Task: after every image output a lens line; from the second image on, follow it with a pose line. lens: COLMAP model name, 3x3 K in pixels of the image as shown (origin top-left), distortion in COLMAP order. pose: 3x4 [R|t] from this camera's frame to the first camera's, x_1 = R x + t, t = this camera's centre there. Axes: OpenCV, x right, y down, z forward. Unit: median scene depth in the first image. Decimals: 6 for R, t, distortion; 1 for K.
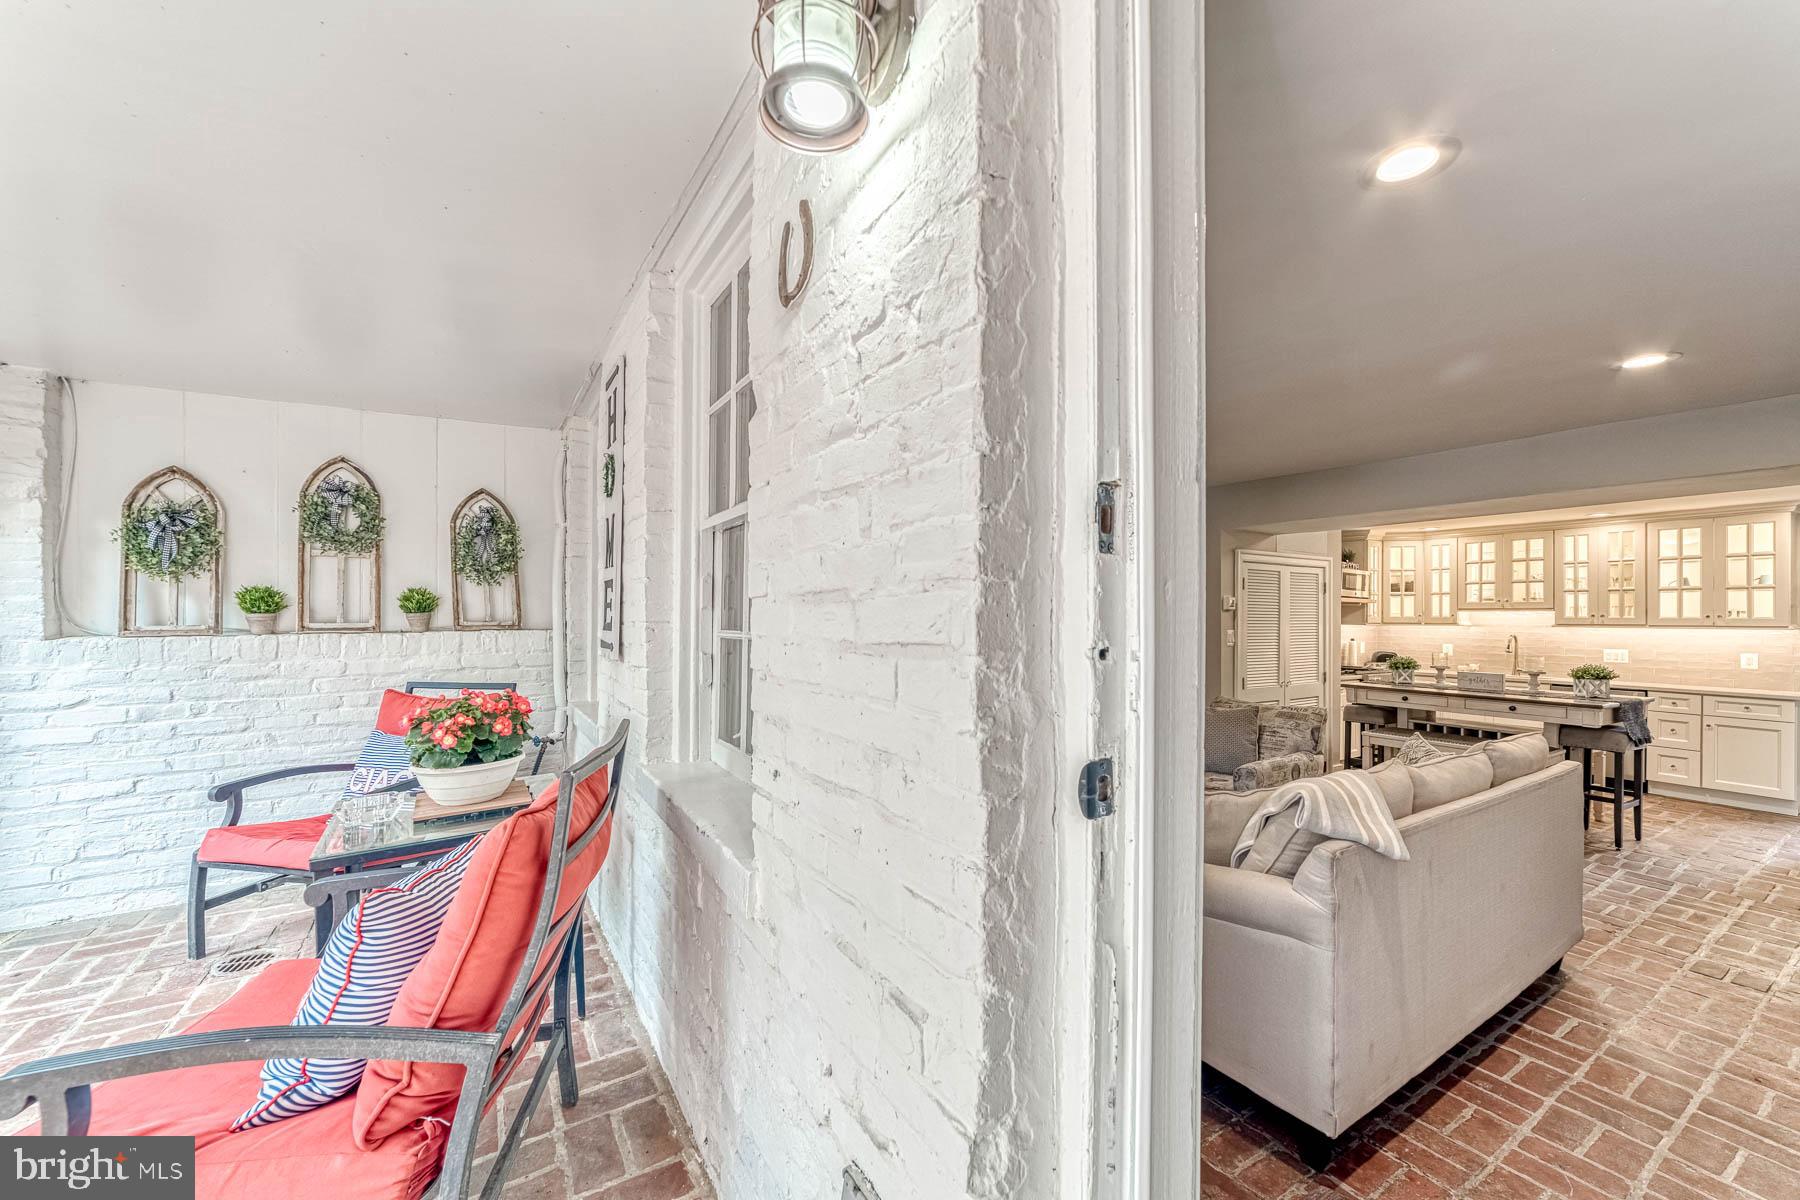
lens RADIAL K [[706.3, 0, 900.0], [0, 706.3, 600.0], [0, 0, 1]] dist [-0.019858, 0.007692]
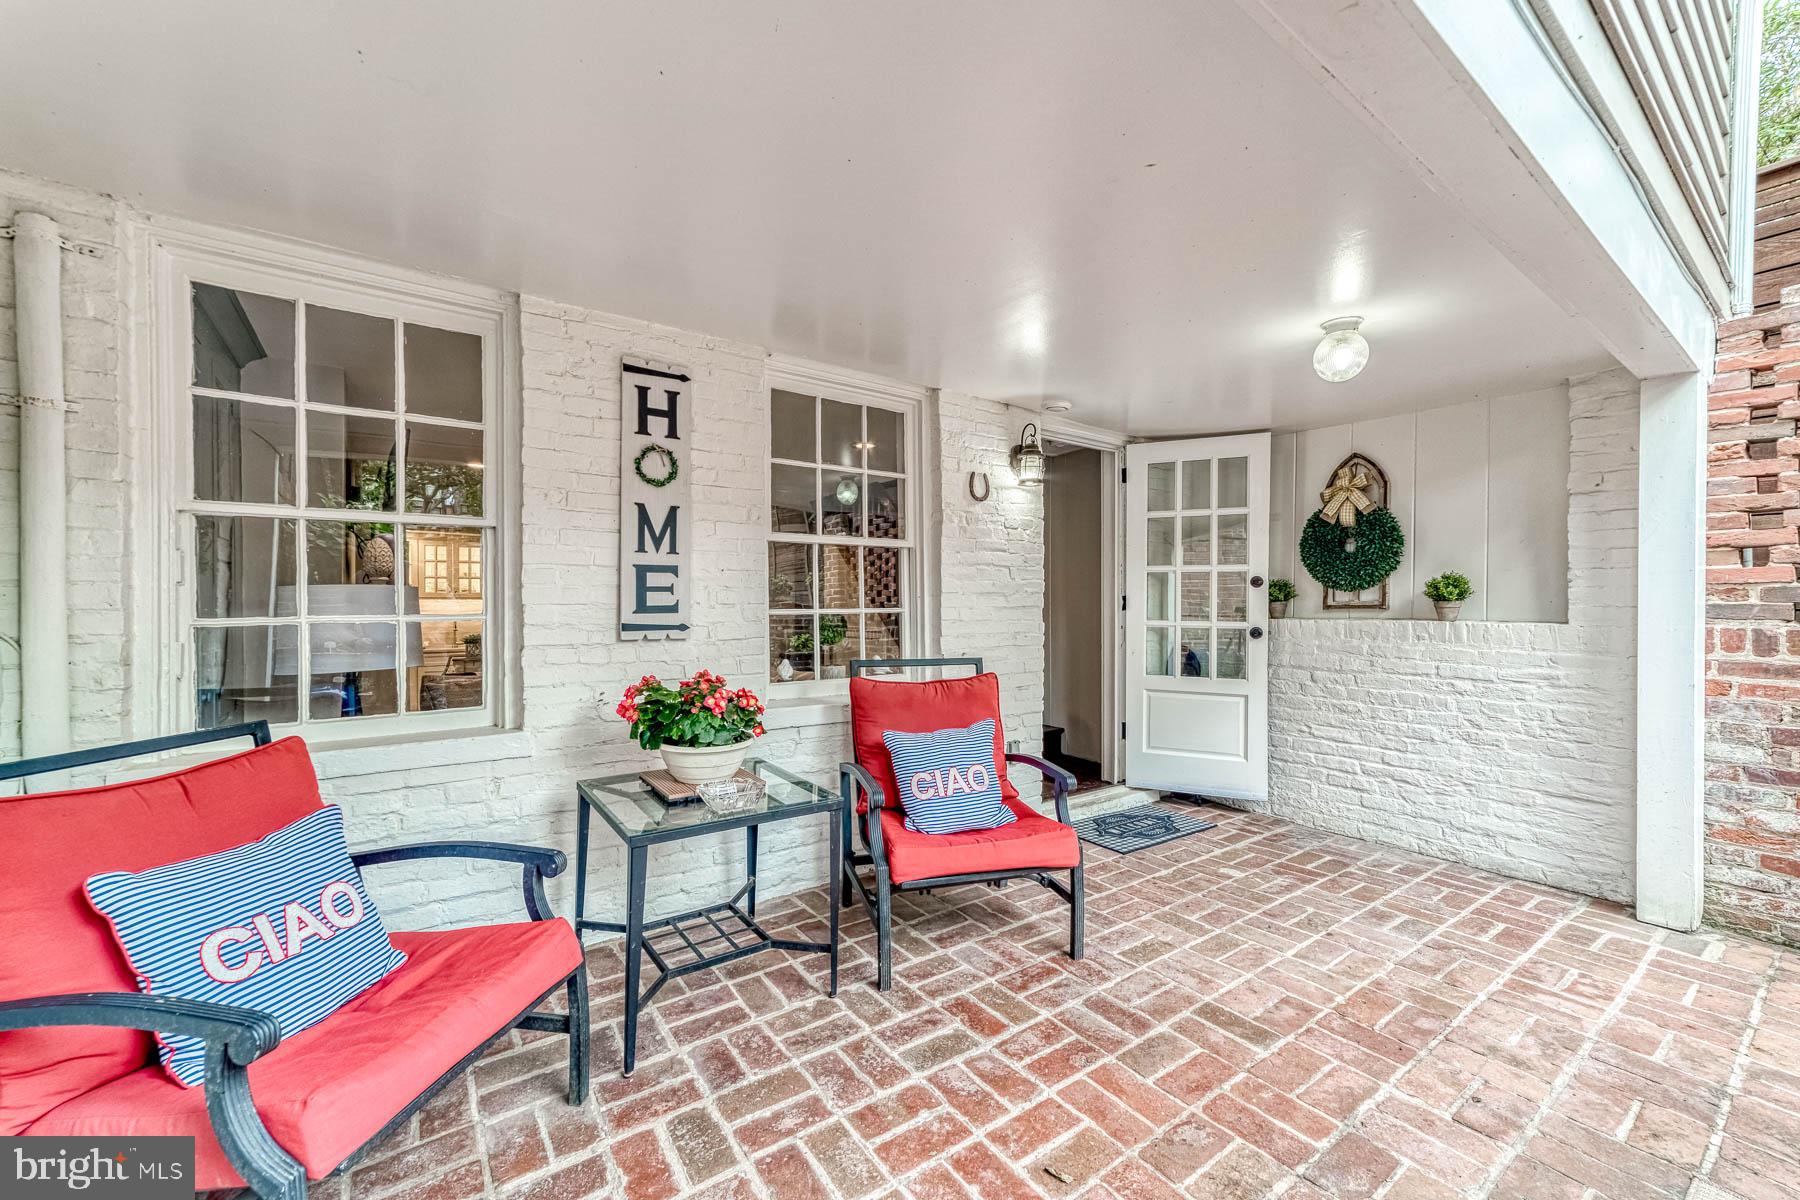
lens RADIAL K [[706.3, 0, 900.0], [0, 706.3, 600.0], [0, 0, 1]] dist [-0.019858, 0.007692]
pose [[-0.066778, 0.000112, 0.997768, -0.807400], [-0.015745, 0.999875, -0.001166, 0.007792], [-0.997644, -0.015788, -0.066768, 0.380346]]
